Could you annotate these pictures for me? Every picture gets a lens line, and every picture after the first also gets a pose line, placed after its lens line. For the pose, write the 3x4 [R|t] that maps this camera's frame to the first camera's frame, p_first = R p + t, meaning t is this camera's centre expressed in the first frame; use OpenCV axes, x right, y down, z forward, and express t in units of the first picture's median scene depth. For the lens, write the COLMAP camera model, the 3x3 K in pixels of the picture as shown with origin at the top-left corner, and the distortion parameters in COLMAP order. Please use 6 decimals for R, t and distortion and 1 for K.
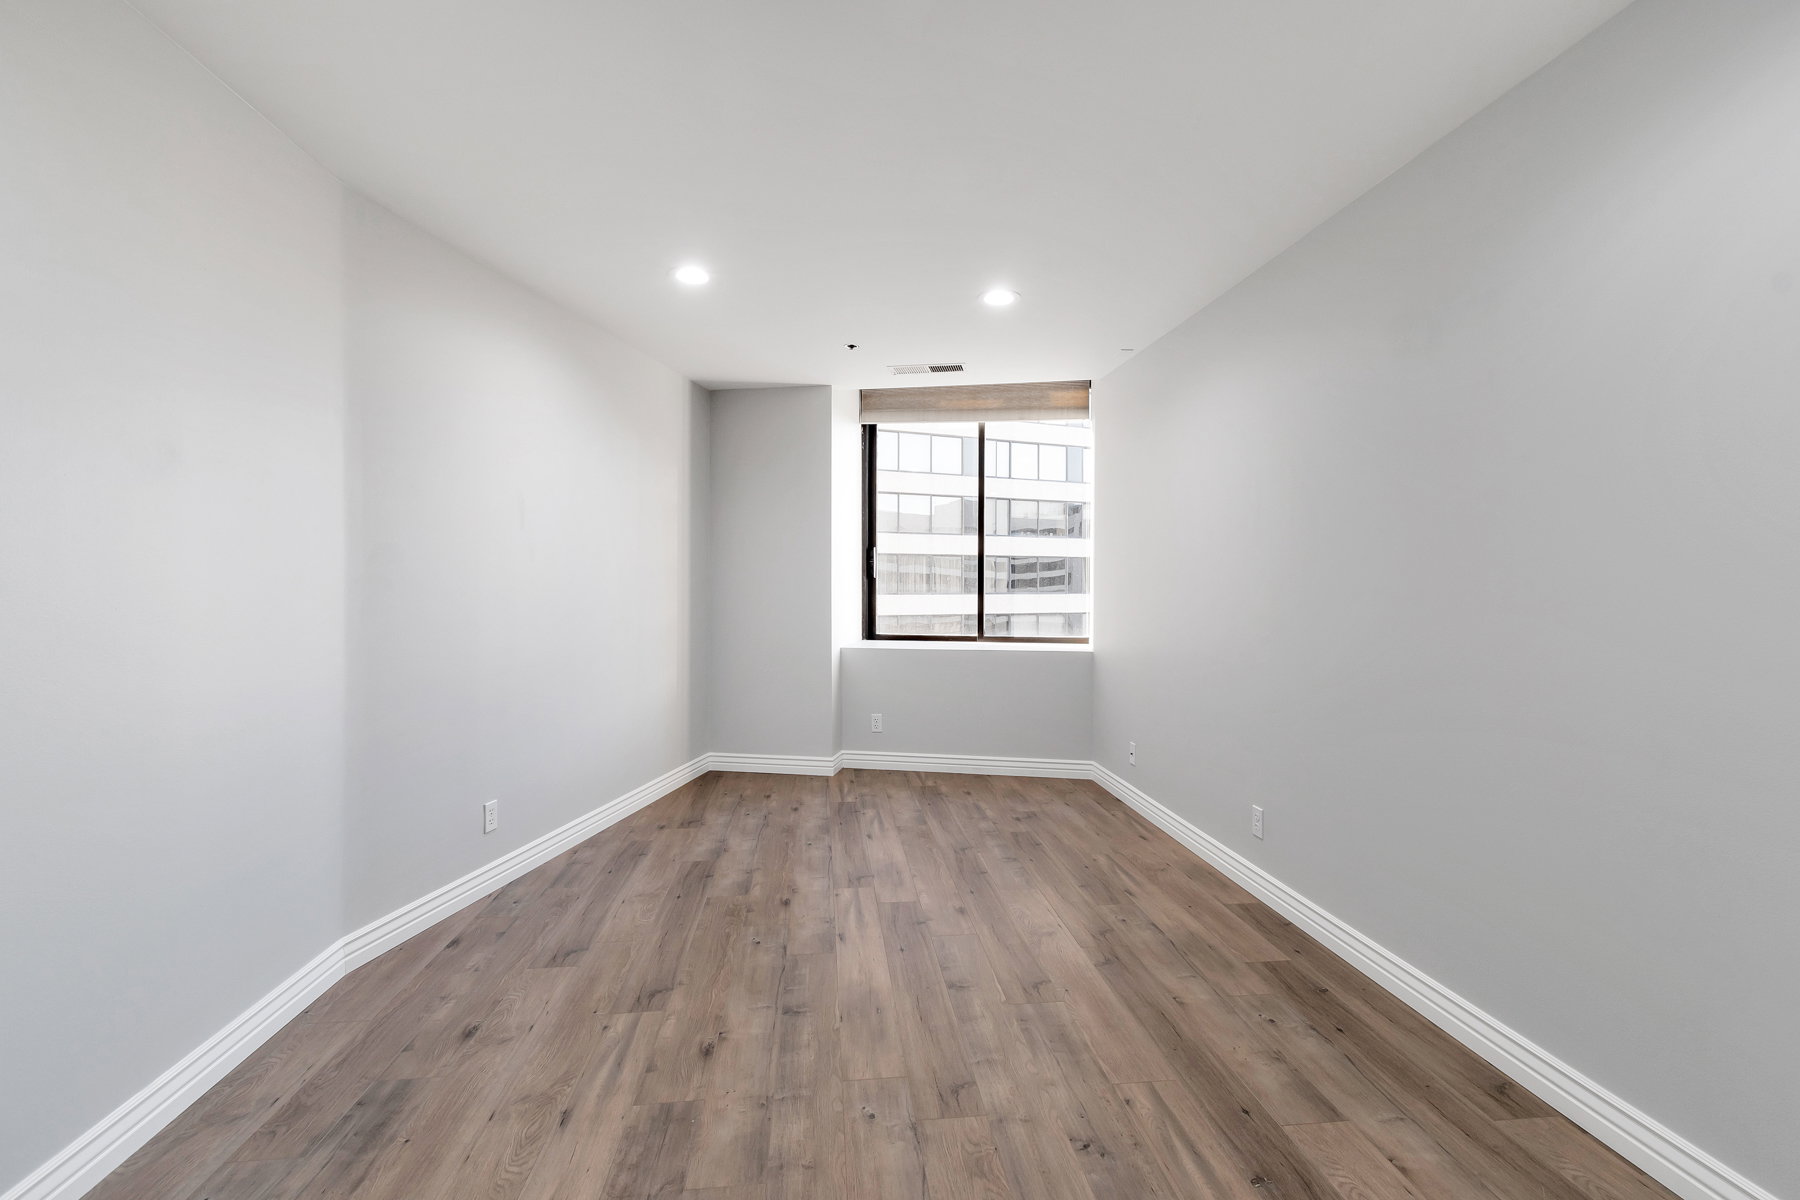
lens RADIAL K [[818.3, 0, 898.8], [0, 818.3, 591.9], [0, 0, 1]] dist [-0.000264, -0.000057]
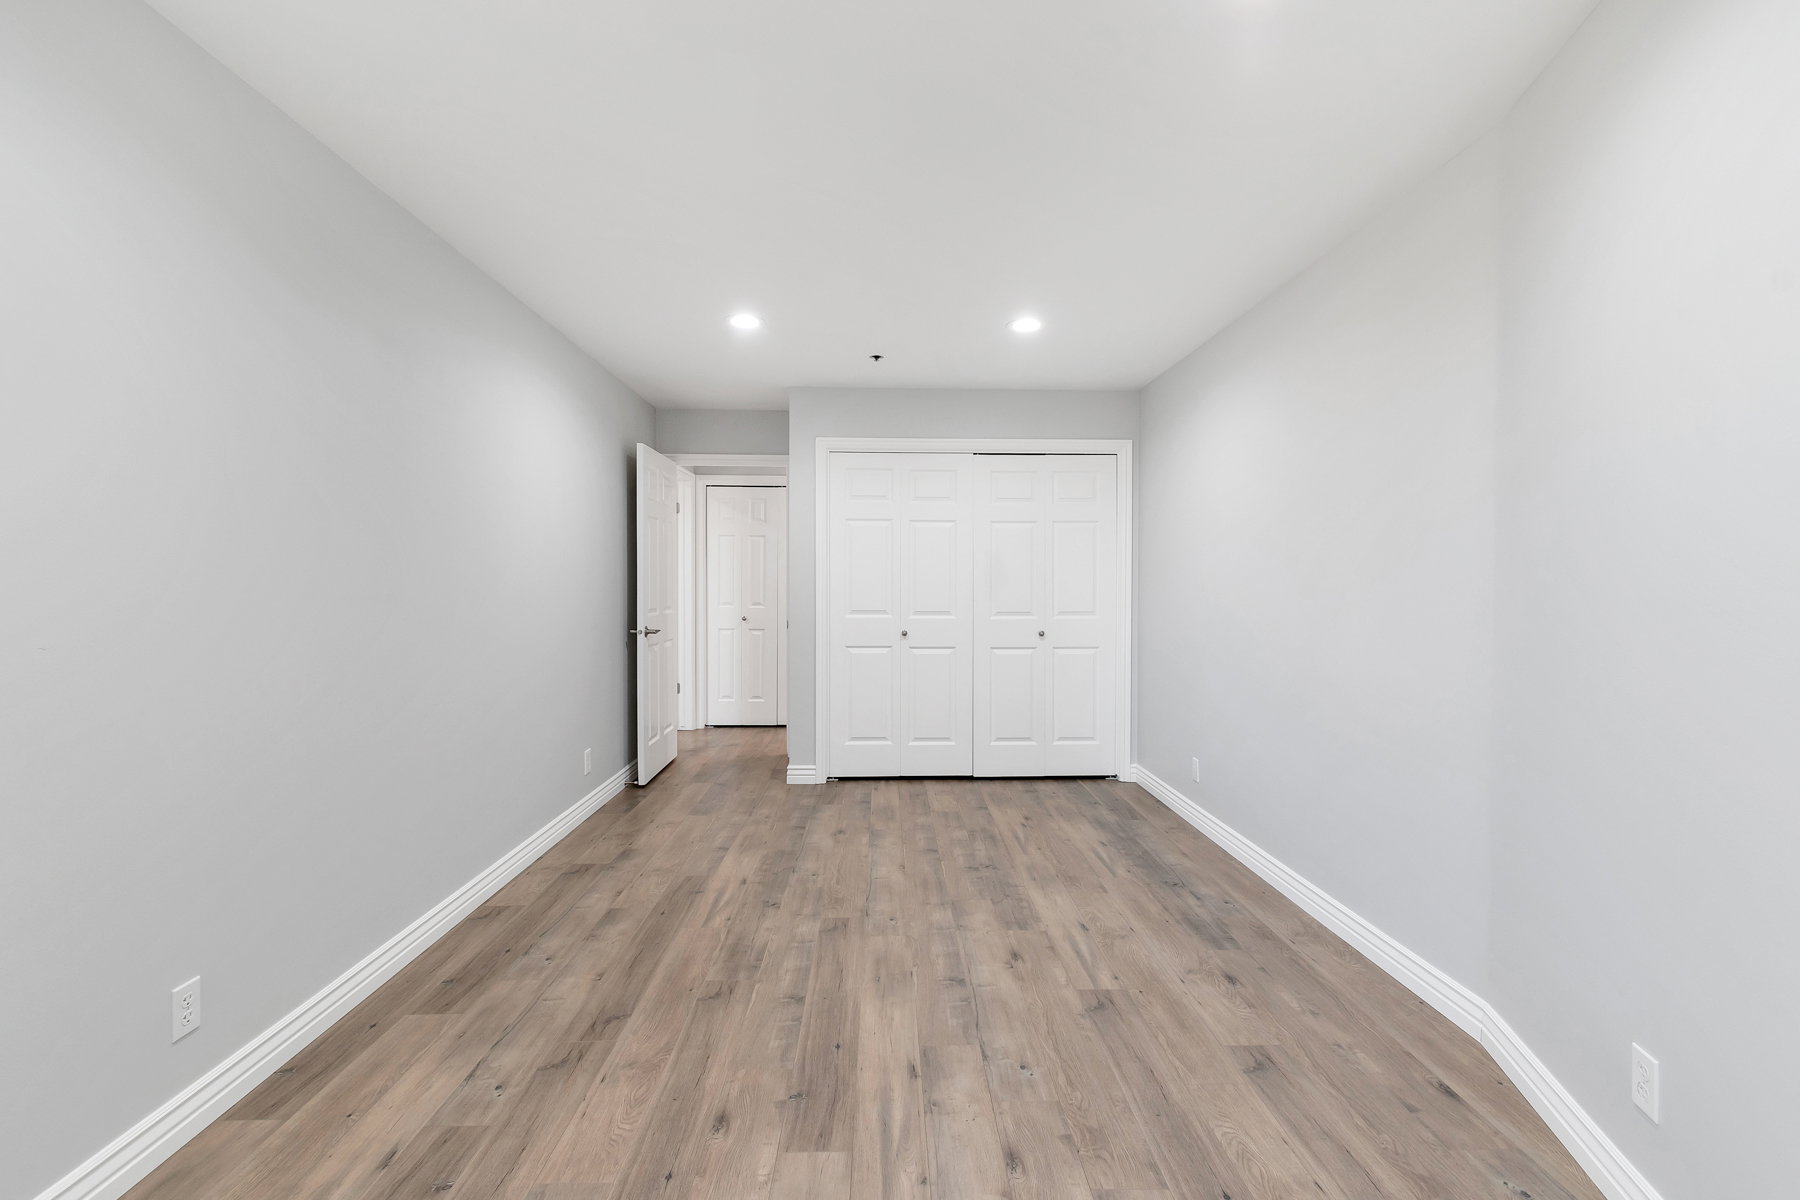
lens RADIAL K [[818.3, 0, 900.4], [0, 818.3, 593.6], [0, 0, 1]] dist [-0.000264, -0.000057]
pose [[-0.997195, -0.004616, 0.074711, -0.132607], [-0.003083, 0.999783, 0.020612, -0.028909], [-0.074789, 0.020324, -0.996992, 2.049235]]
